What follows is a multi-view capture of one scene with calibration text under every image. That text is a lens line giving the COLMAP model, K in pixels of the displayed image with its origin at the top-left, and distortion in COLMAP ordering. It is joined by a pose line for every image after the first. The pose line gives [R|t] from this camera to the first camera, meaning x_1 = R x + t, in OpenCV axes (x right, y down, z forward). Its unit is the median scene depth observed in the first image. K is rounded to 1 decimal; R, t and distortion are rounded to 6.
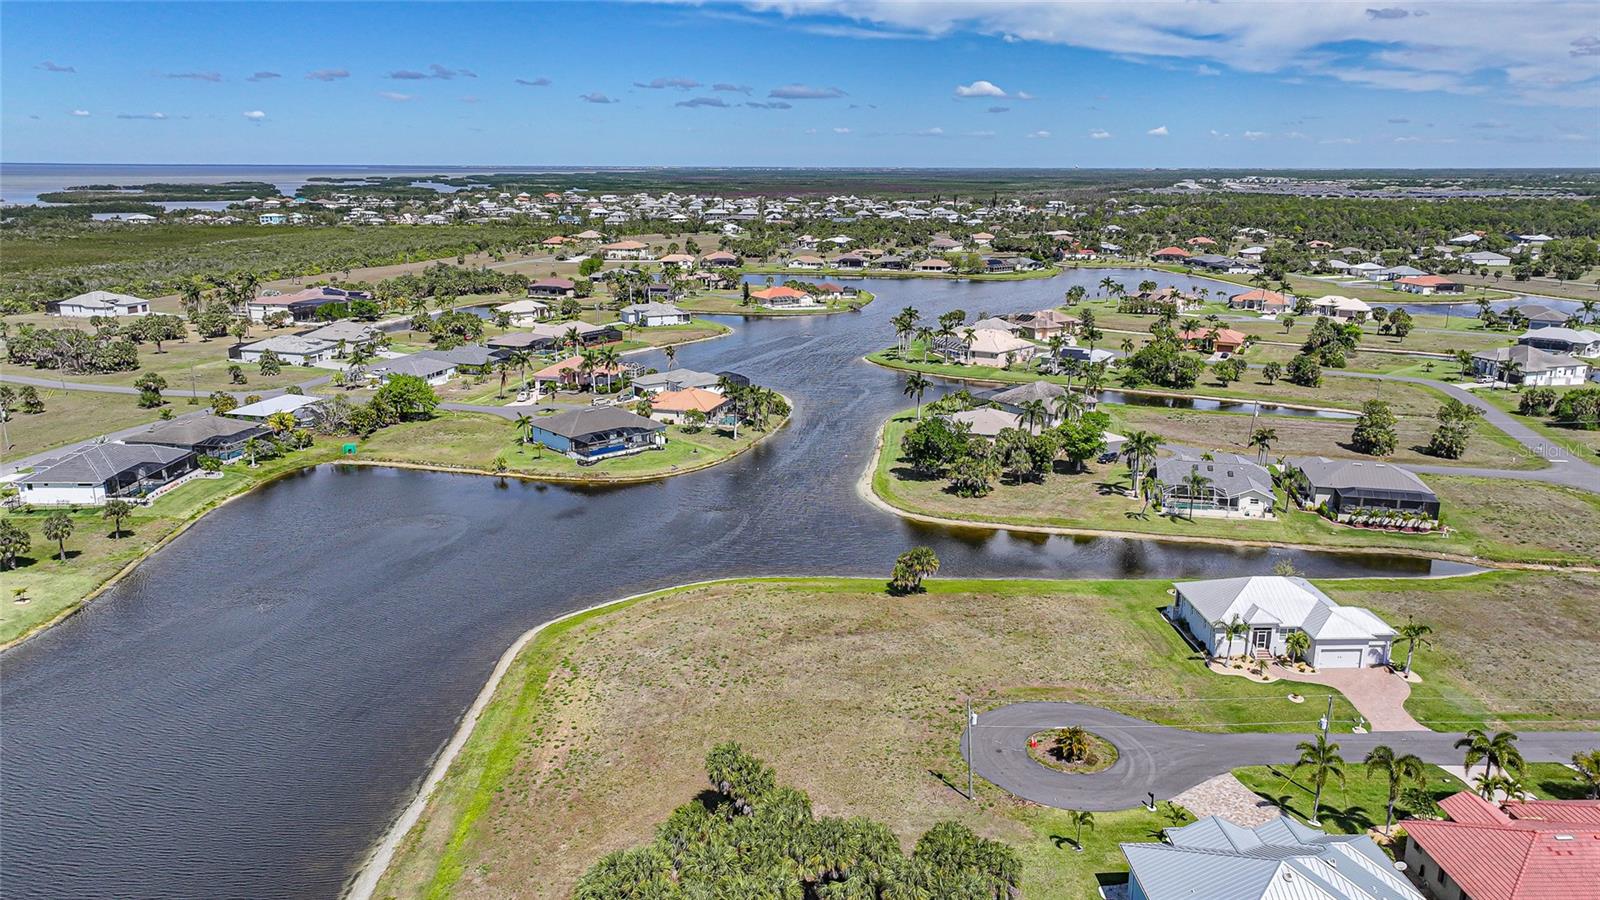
lens RADIAL K [[1166.4, 0, 800.0], [0, 1166.4, 450.0], [0, 0, 1]] dist [0.006608, 0.003581]
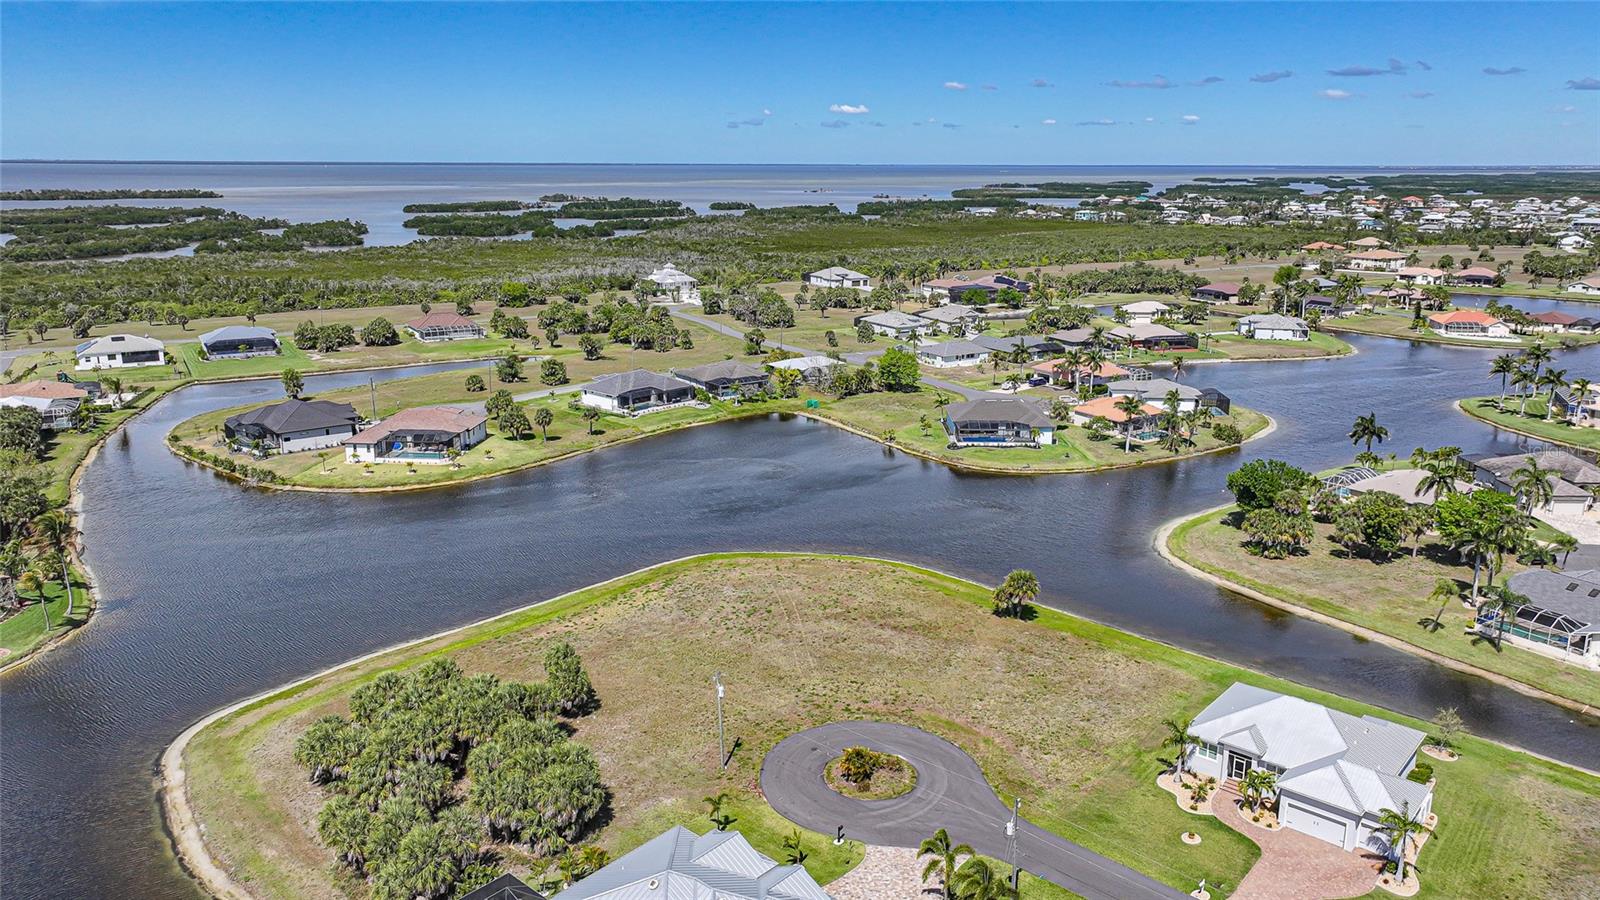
lens RADIAL K [[1166.4, 0, 800.0], [0, 1166.4, 450.0], [0, 0, 1]] dist [0.006608, 0.003581]
pose [[0.707680, 0.167812, -0.686315, 0.402767], [-0.168111, 0.983480, 0.067128, -0.030308], [0.686241, 0.067872, 0.724200, 0.122932]]
